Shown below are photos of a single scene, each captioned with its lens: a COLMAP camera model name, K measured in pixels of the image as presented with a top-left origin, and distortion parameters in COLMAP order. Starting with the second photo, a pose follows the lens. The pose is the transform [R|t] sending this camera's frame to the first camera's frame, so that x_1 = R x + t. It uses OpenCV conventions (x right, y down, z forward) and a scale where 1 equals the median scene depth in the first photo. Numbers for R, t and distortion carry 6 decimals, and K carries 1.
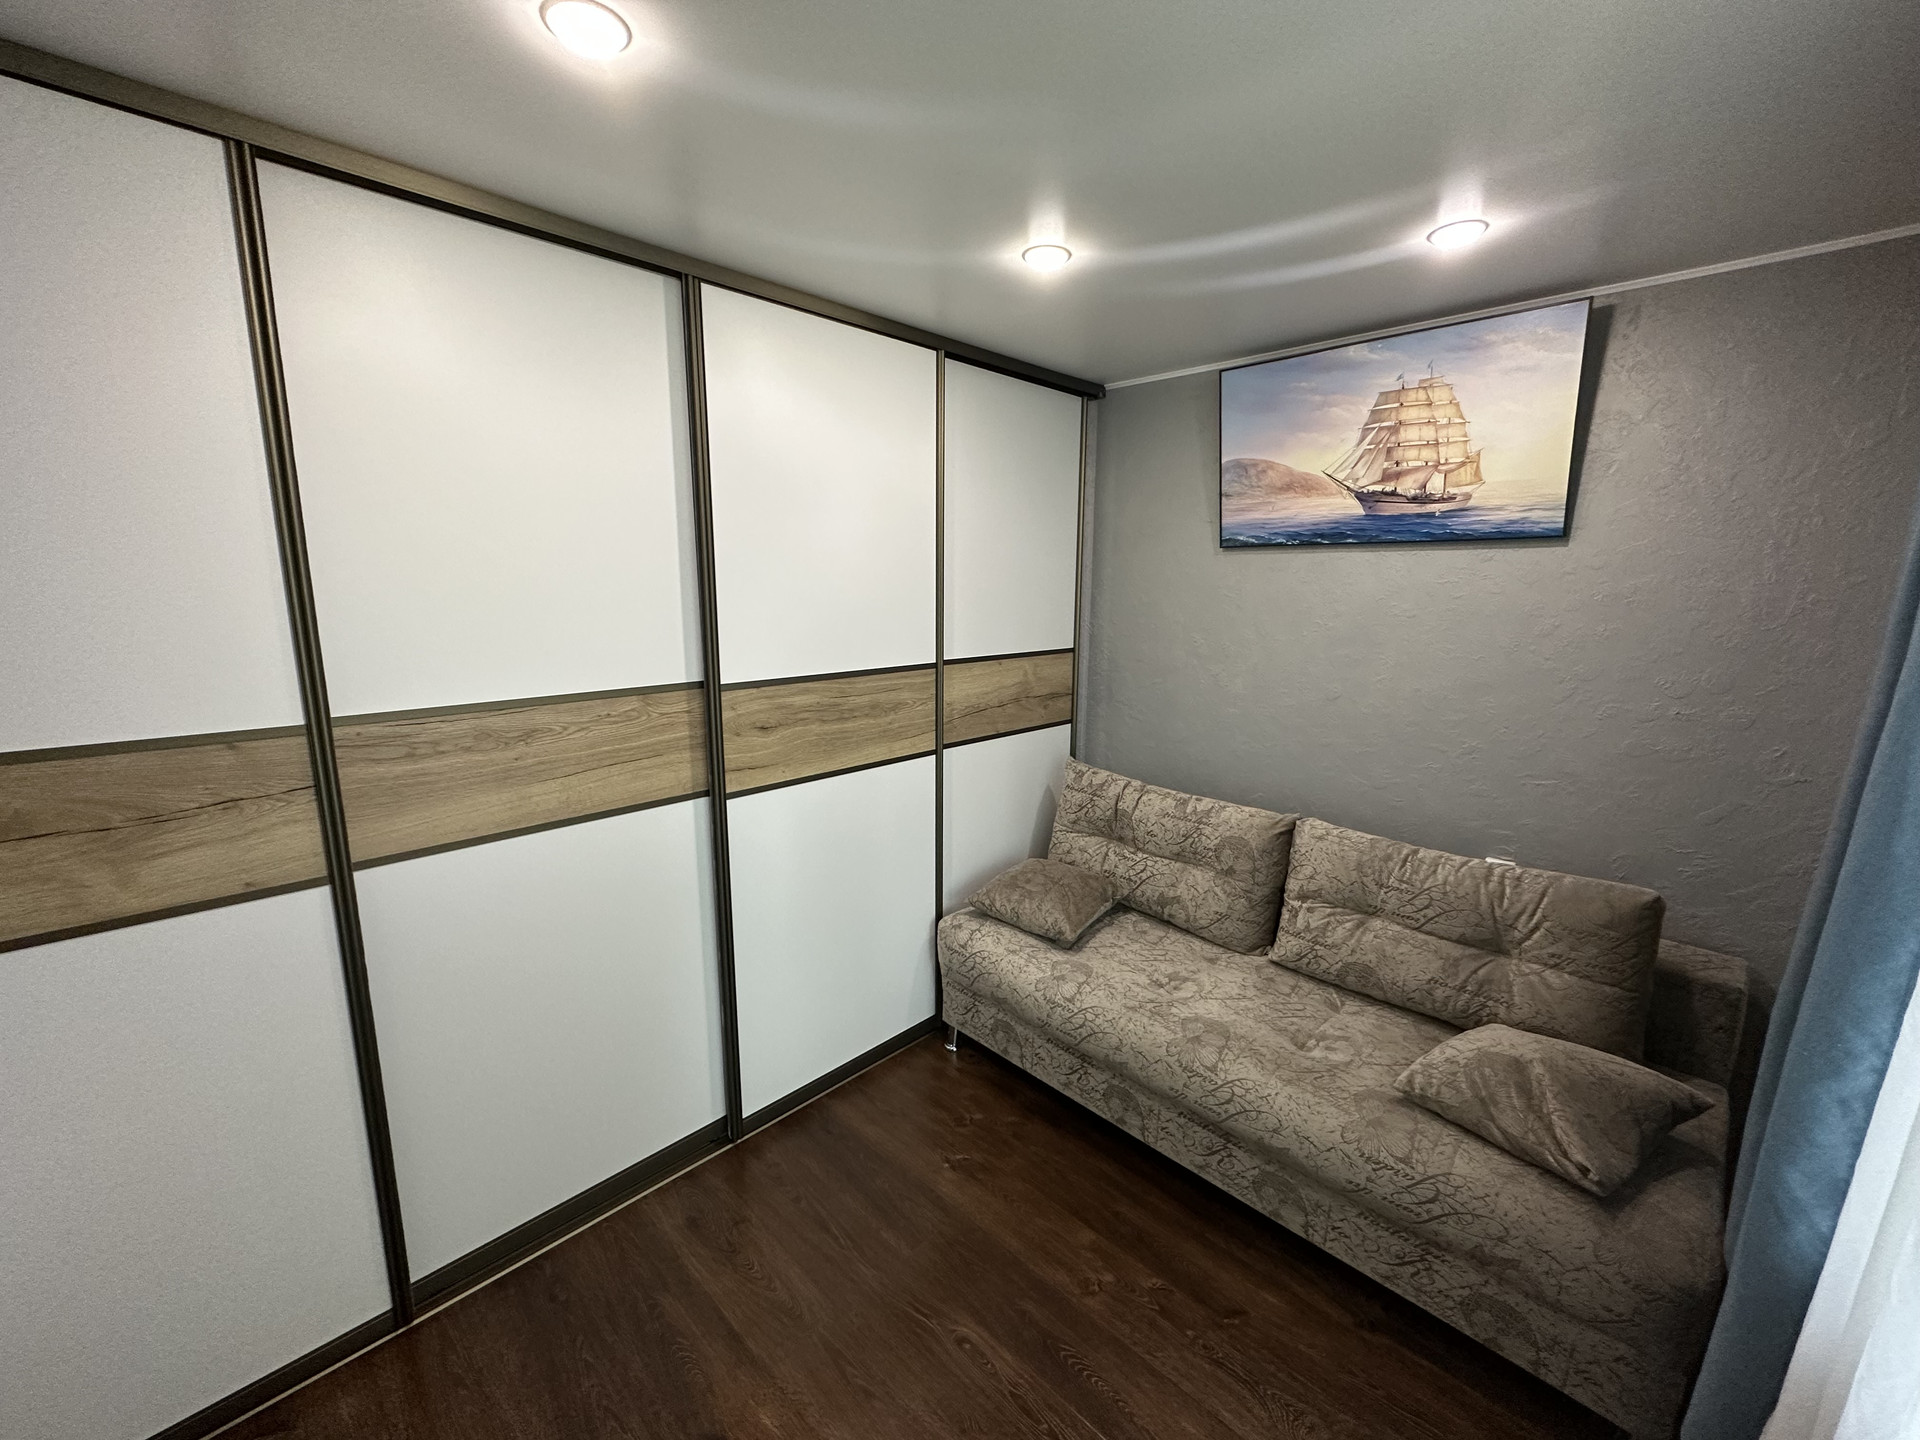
lens RADIAL K [[765.6, 0, 951.2], [0, 765.6, 719.3], [0, 0, 1]] dist [-0.000649, 0.000214]
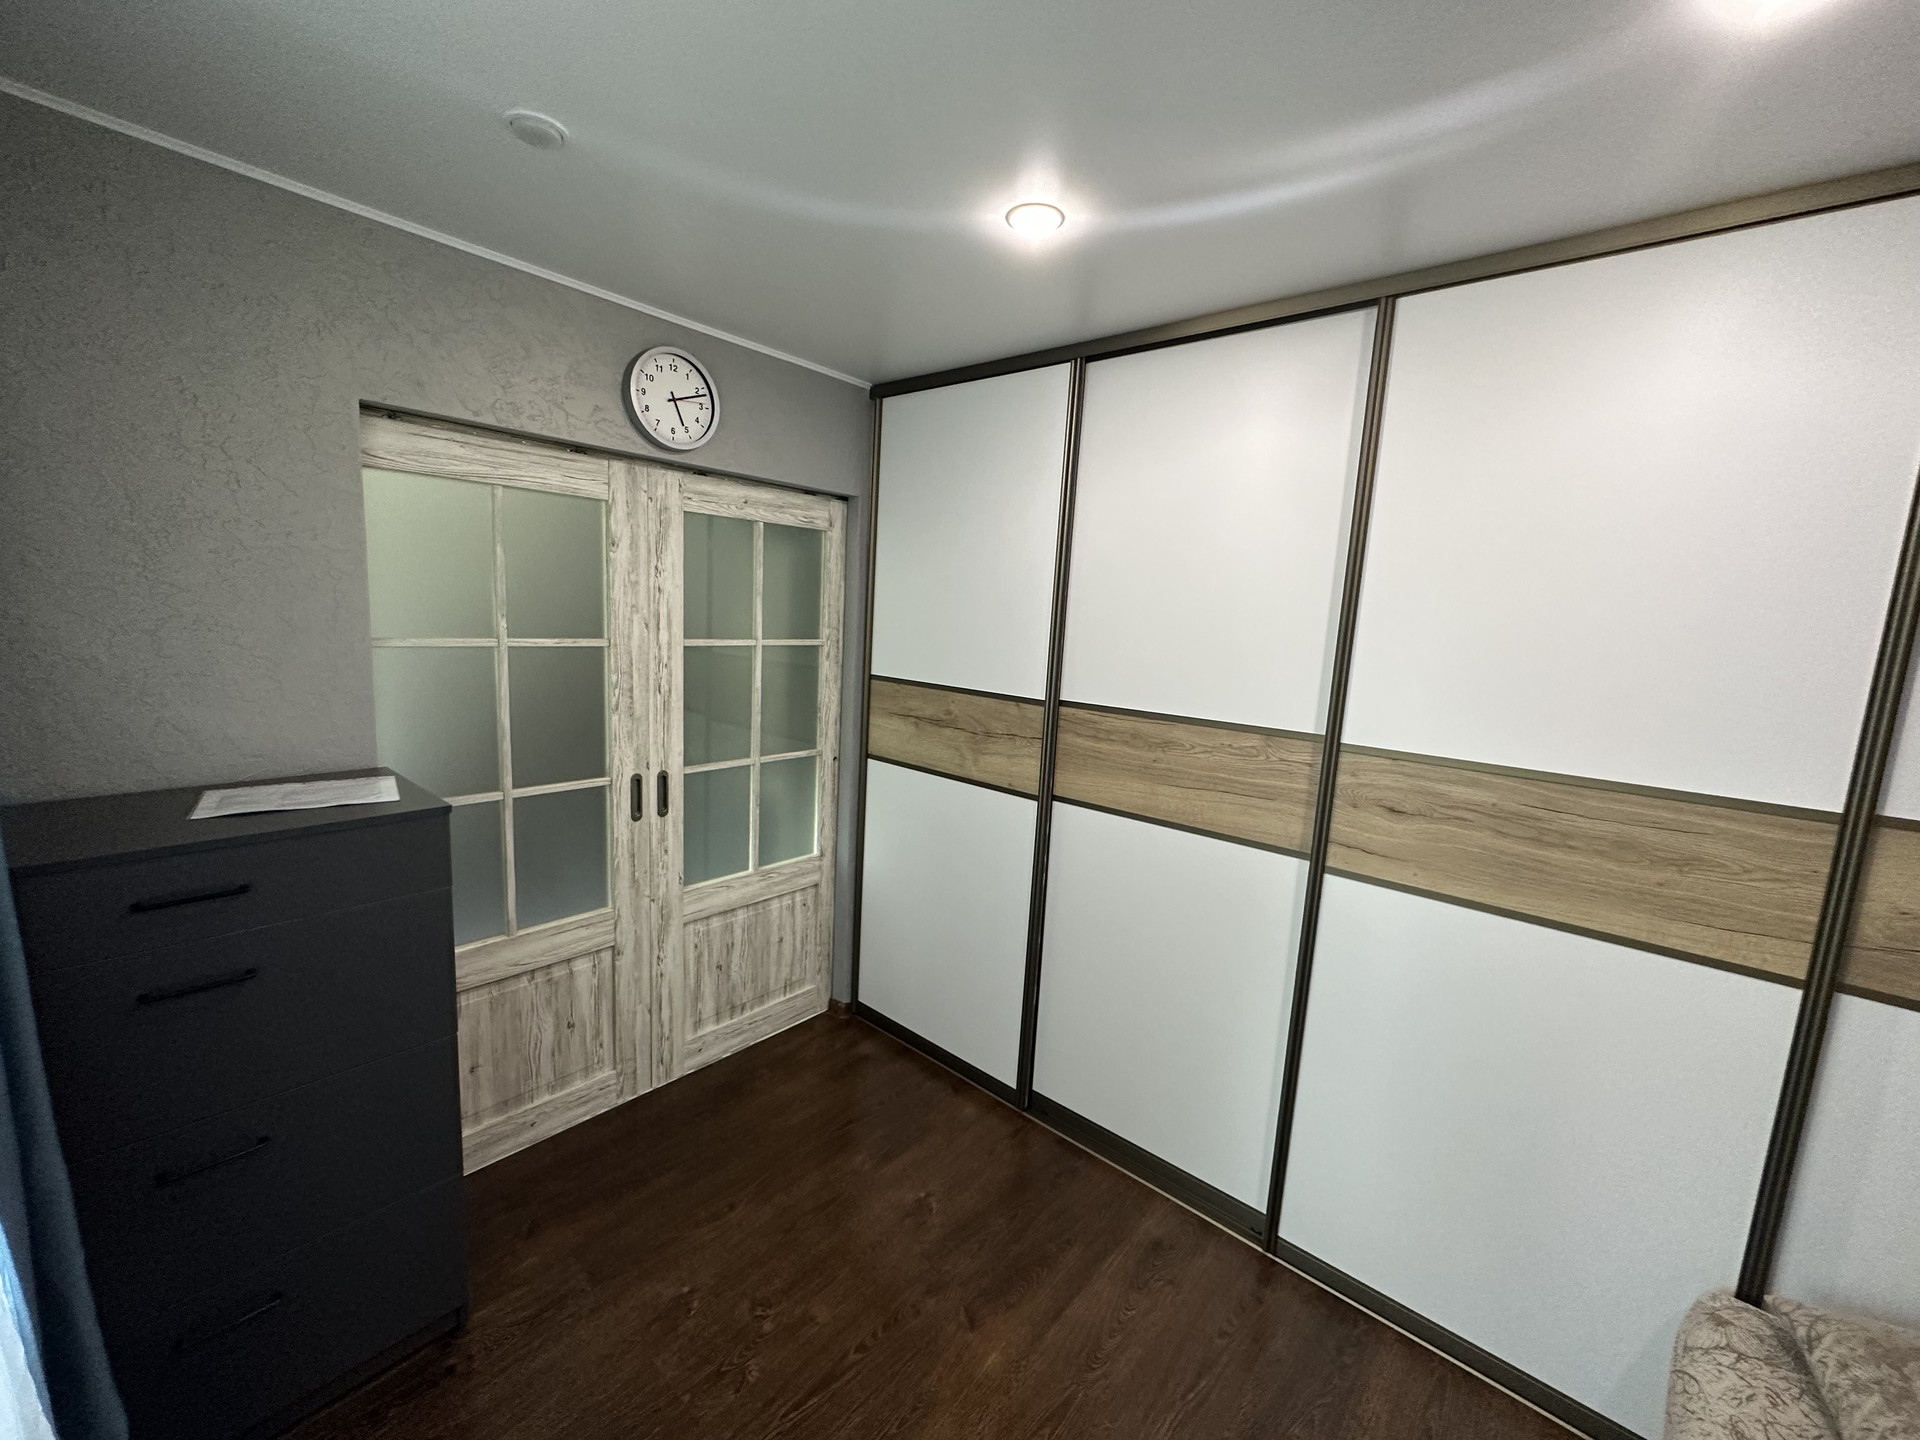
lens RADIAL K [[765.6, 0, 956.1], [0, 765.6, 728.0], [0, 0, 1]] dist [-0.000649, 0.000214]
pose [[0.064229, 0.142537, -0.987703, 0.499663], [-0.238165, 0.963336, 0.123533, -0.060398], [0.969099, 0.227302, 0.095821, 0.439470]]
